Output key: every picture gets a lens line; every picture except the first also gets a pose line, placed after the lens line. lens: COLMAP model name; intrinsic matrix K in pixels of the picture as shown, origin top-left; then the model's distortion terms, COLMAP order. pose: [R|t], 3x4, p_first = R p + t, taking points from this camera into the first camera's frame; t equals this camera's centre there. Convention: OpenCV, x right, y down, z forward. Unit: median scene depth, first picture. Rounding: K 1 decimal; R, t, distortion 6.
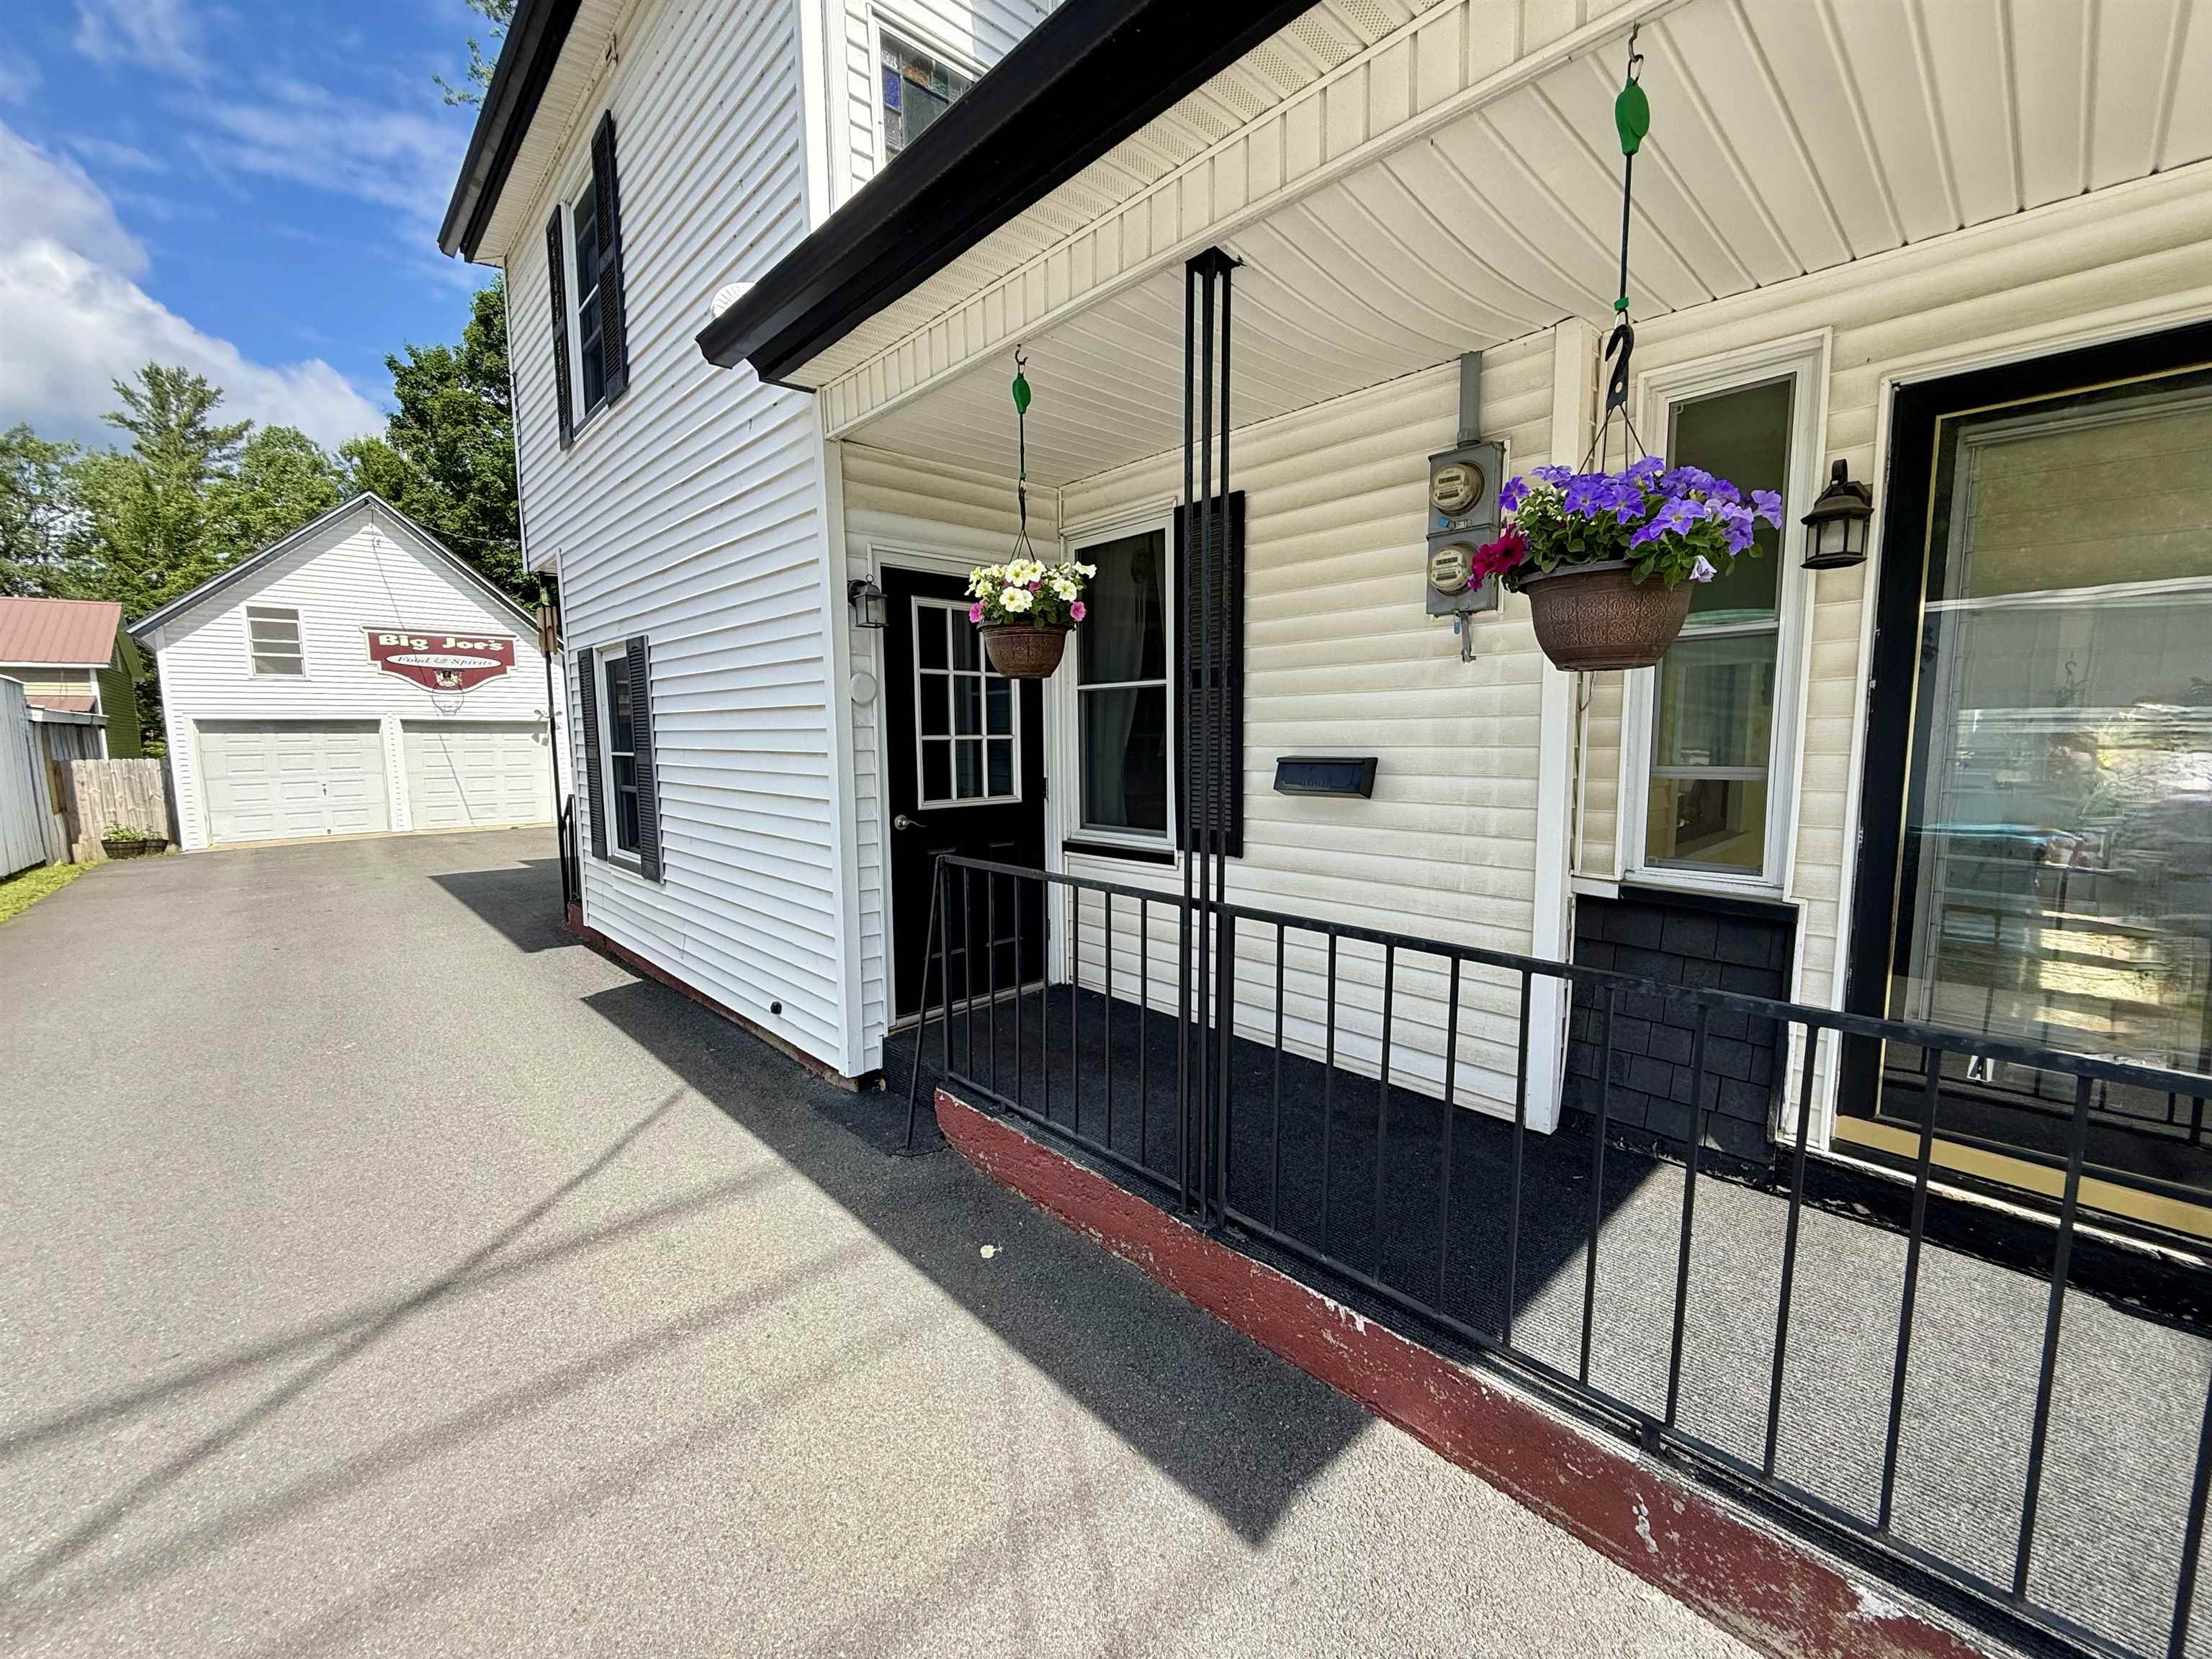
lens RADIAL K [[886.4, 0, 1113.9], [0, 886.4, 827.5], [0, 0, 1]] dist [0.000287, 0.000147]
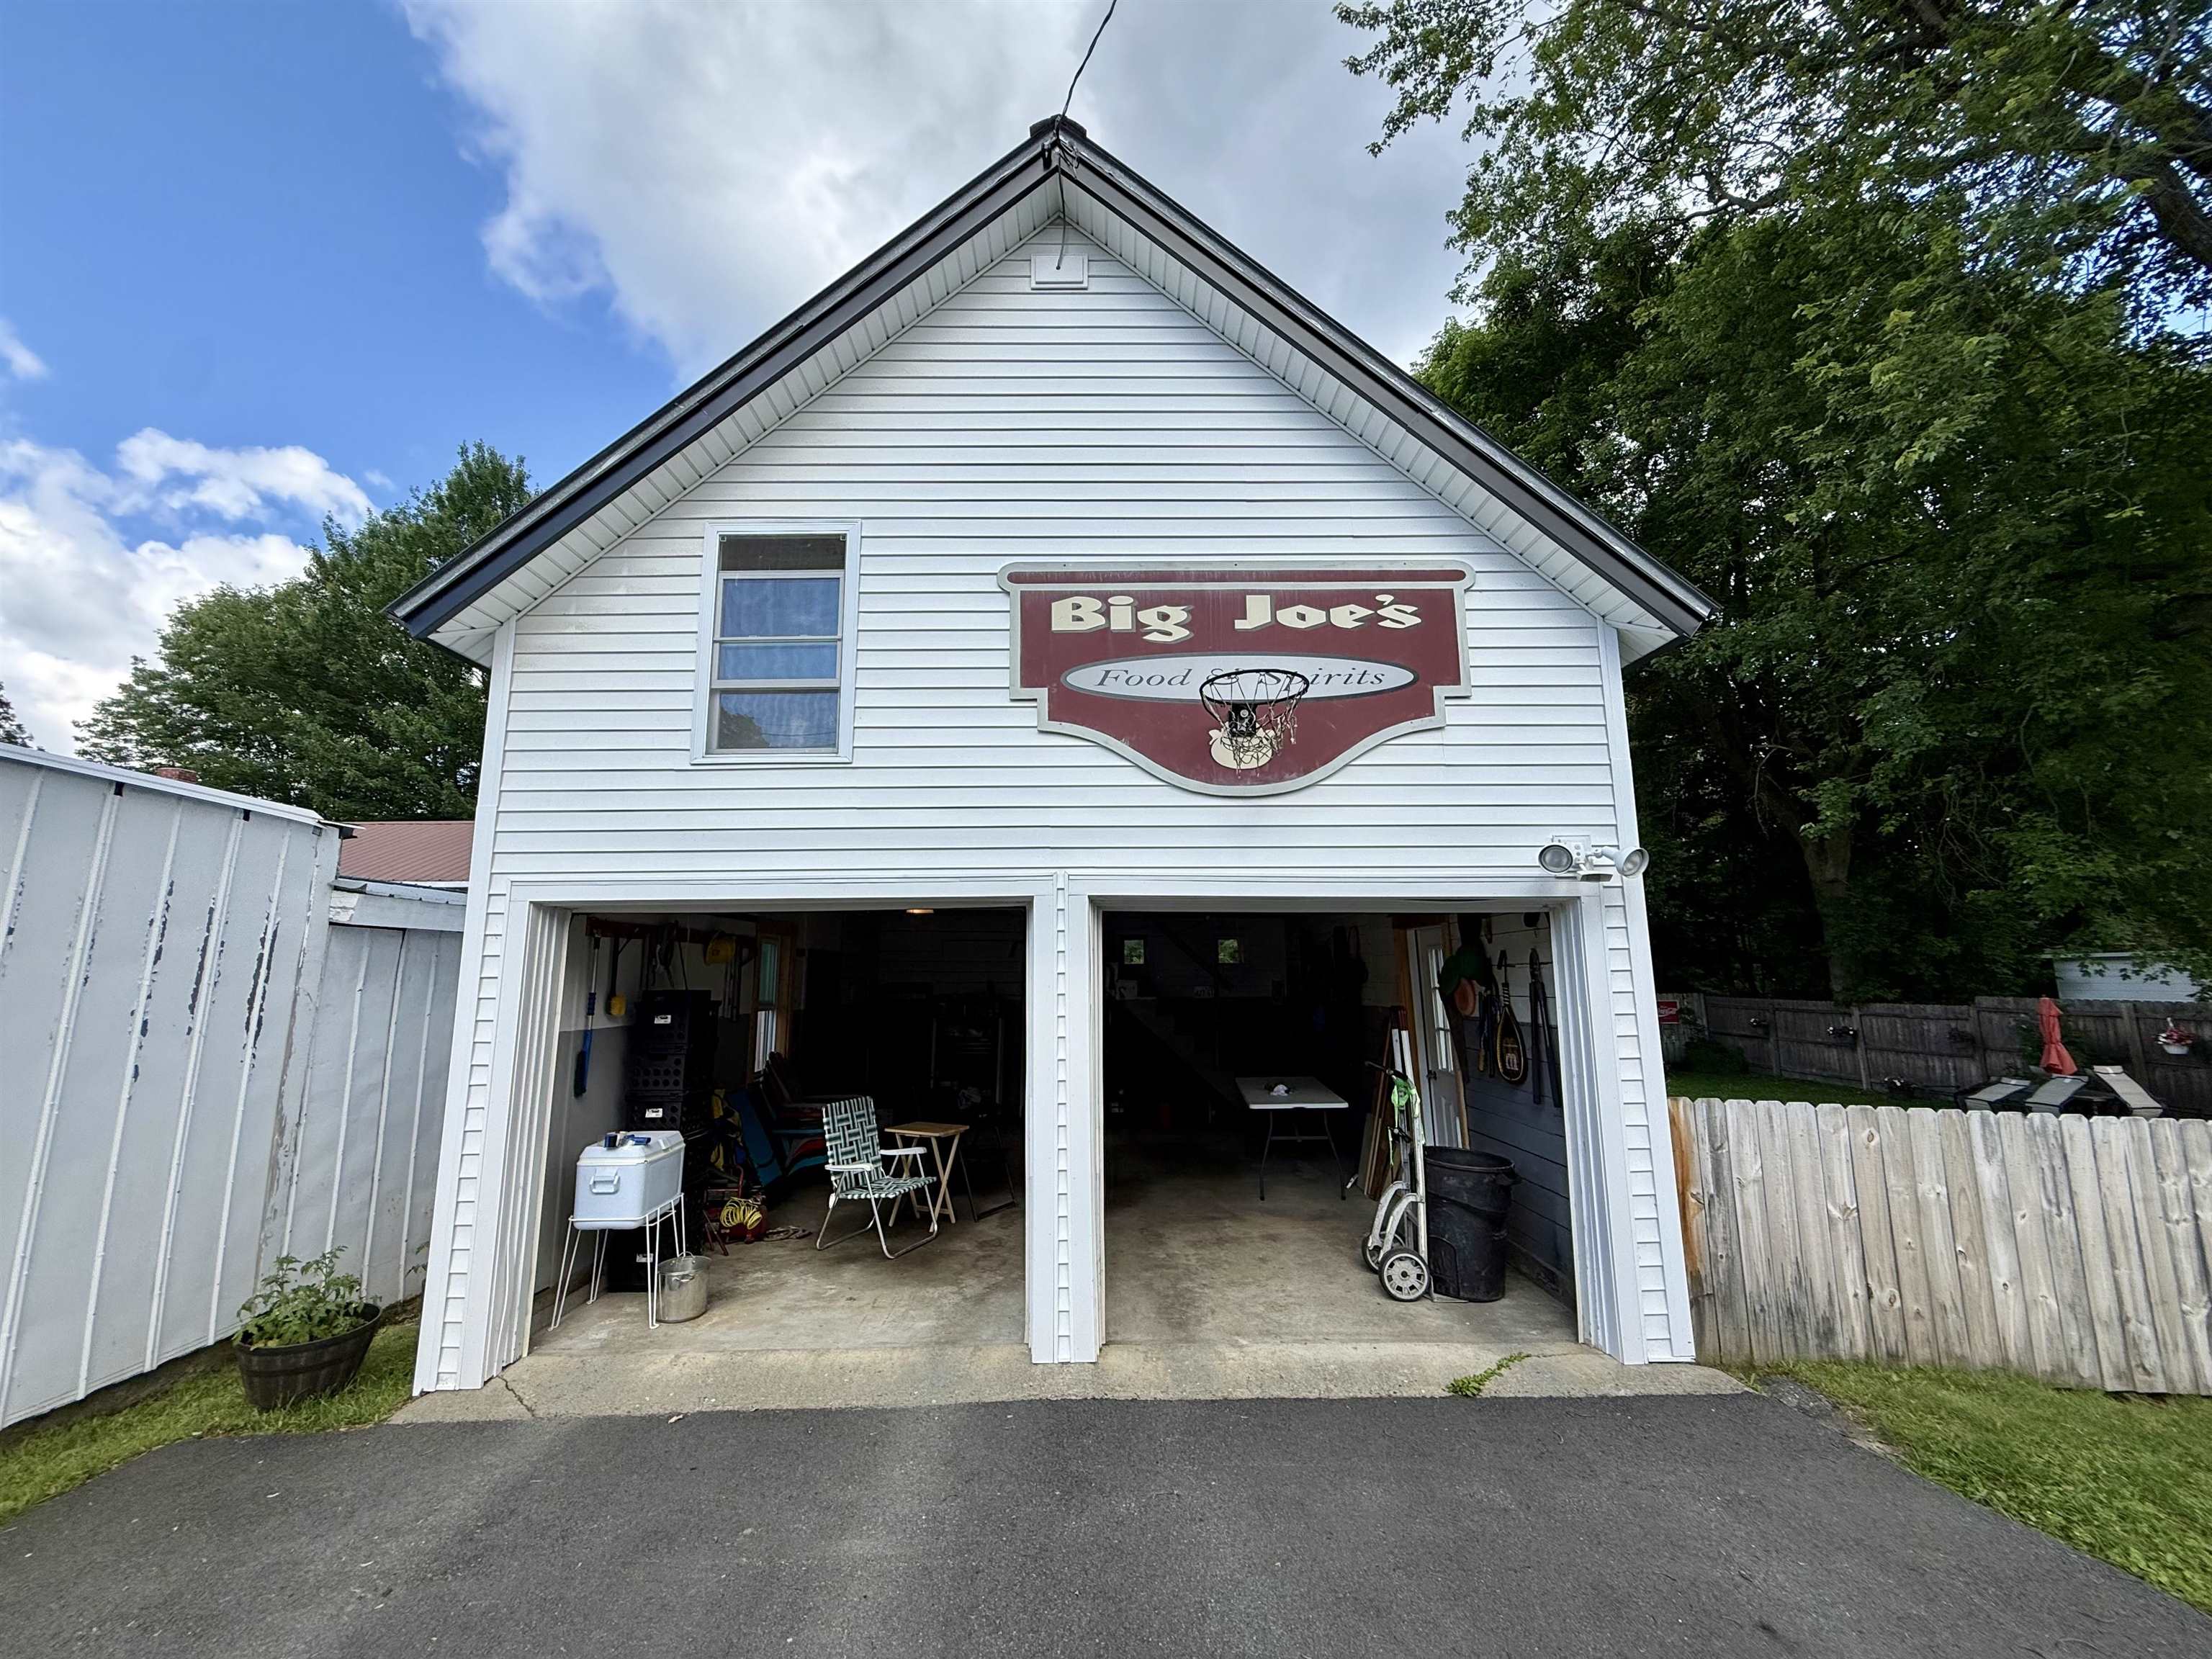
lens RADIAL K [[886.4, 0, 1108.5], [0, 886.4, 832.3], [0, 0, 1]] dist [0.000287, 0.000147]
pose [[0.732506, -0.109746, -0.671857, -0.614451], [-0.071468, 0.969069, -0.236214, -0.077830], [0.676999, 0.221045, 0.702005, 0.804002]]
